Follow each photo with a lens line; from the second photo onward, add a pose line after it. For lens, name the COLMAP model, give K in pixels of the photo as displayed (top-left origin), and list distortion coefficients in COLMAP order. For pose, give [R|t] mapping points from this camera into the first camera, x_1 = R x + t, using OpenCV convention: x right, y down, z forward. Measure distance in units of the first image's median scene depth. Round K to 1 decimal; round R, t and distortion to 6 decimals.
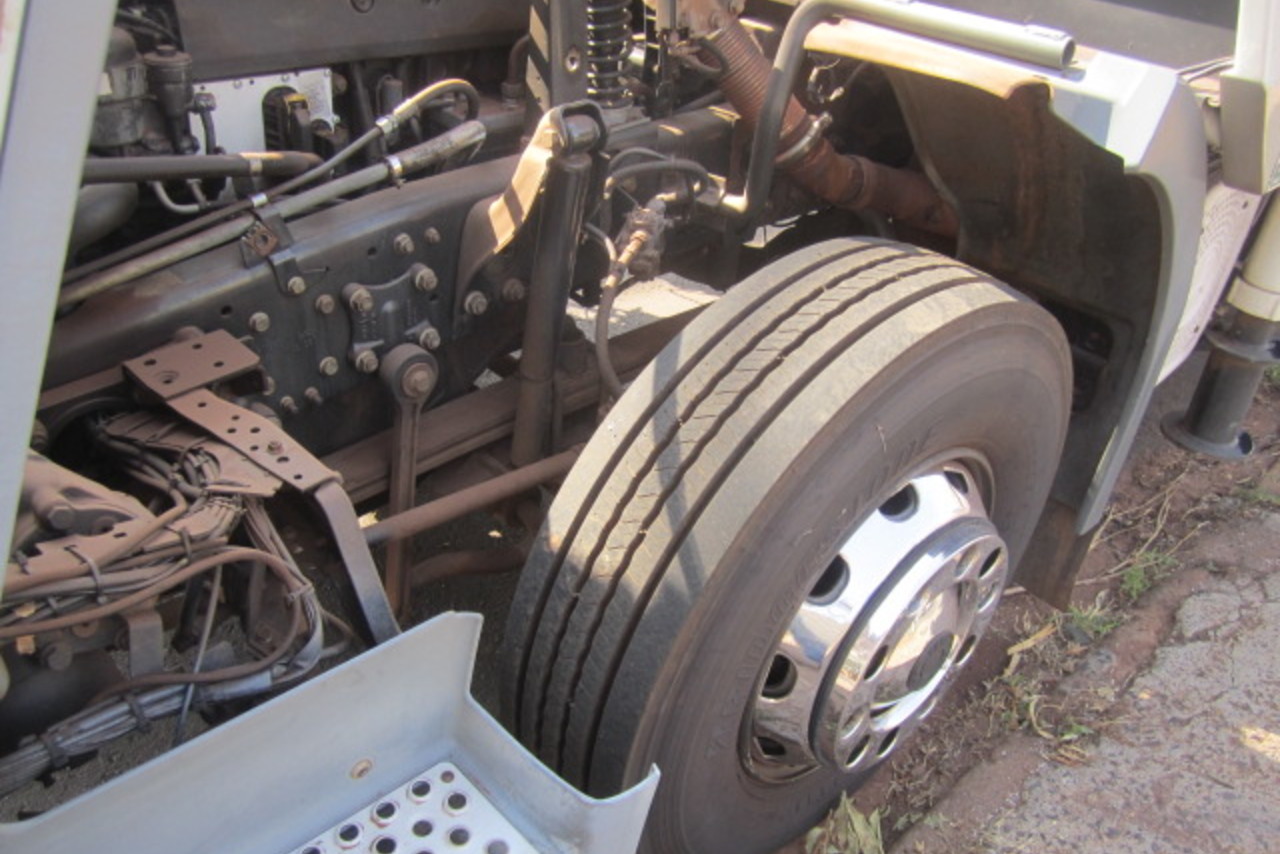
lens RADIAL K [[1081.3, 0, 643.1], [0, 1081.3, 428.2], [0, 0, 1]] dist [-0.026938, -0.010906]
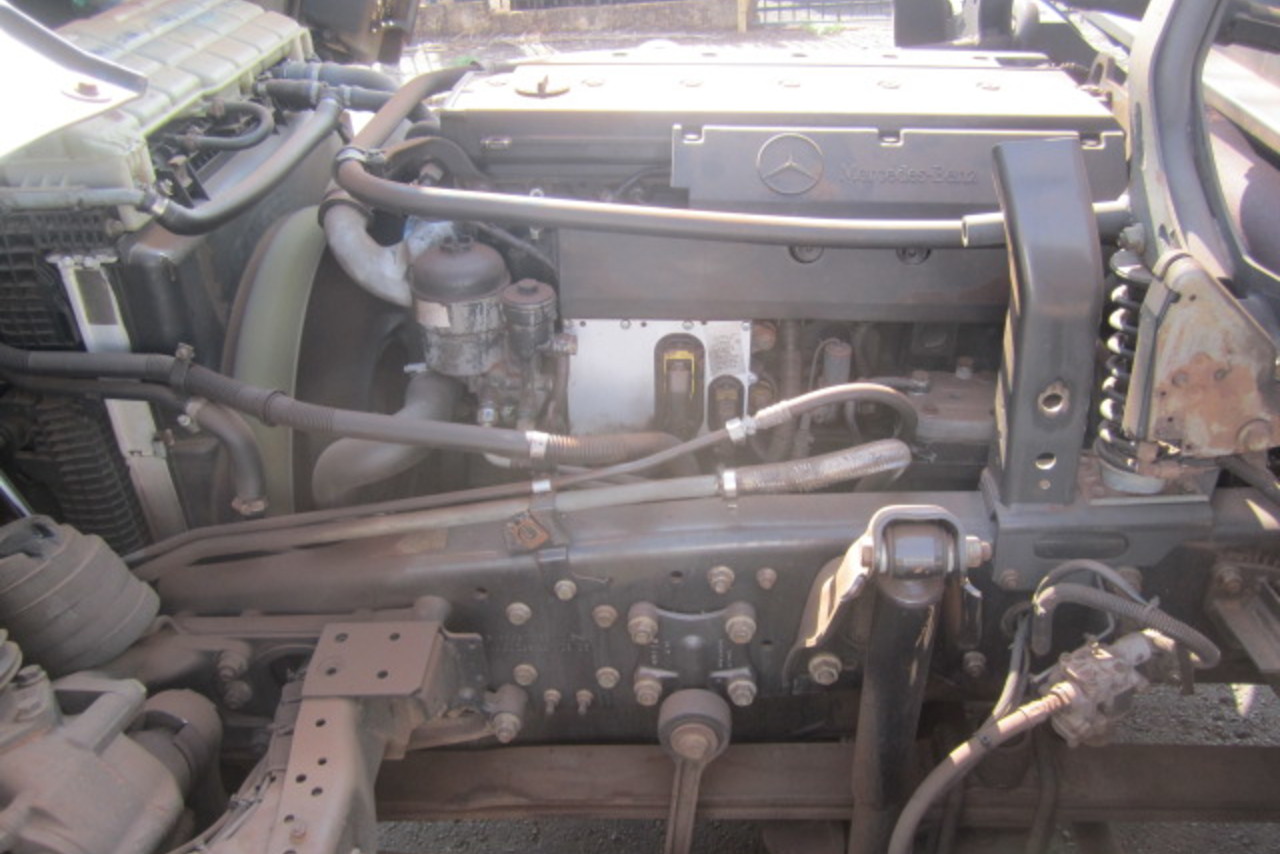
lens RADIAL K [[1081.3, 0, 638.6], [0, 1081.3, 425.3], [0, 0, 1]] dist [-0.026938, -0.010906]
pose [[0.669218, 0.315172, -0.672914, 0.219554], [-0.322149, 0.939120, 0.119475, -0.349025], [0.669602, 0.136824, 0.730008, 0.399946]]
